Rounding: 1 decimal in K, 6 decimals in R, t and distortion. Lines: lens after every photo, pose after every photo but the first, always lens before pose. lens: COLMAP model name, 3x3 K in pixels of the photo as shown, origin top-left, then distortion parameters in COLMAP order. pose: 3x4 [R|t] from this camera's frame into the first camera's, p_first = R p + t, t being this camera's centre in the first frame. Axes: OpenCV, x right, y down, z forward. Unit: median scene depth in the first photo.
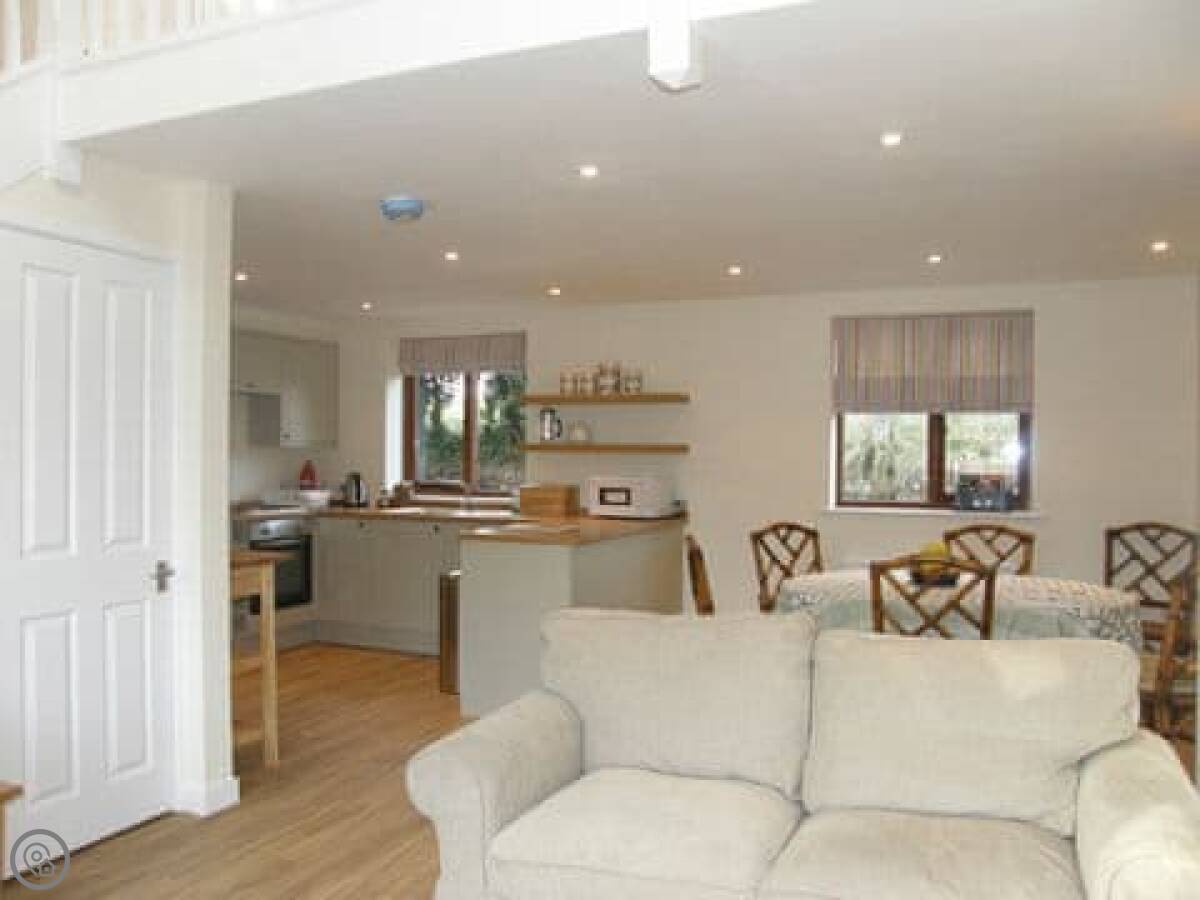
lens RADIAL K [[987.3, 0, 597.8], [0, 987.3, 453.8], [0, 0, 1]] dist [-0.094414, 0.011741]
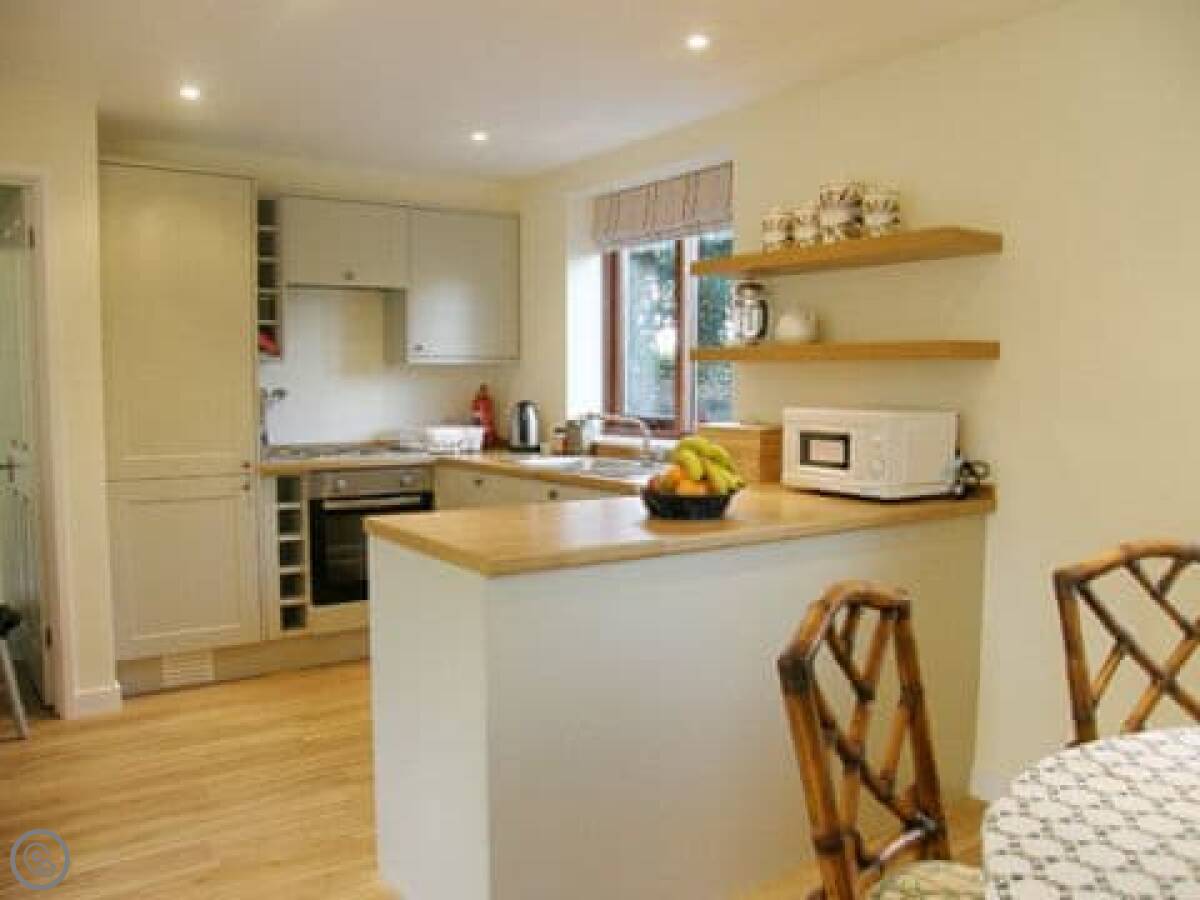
lens RADIAL K [[987.3, 0, 601.4], [0, 987.3, 453.1], [0, 0, 1]] dist [-0.094414, 0.011741]
pose [[0.875091, 0.025587, -0.483281, 0.148599], [0.010299, 0.997391, 0.071455, 0.008718], [0.483848, -0.067507, 0.872544, 0.501837]]
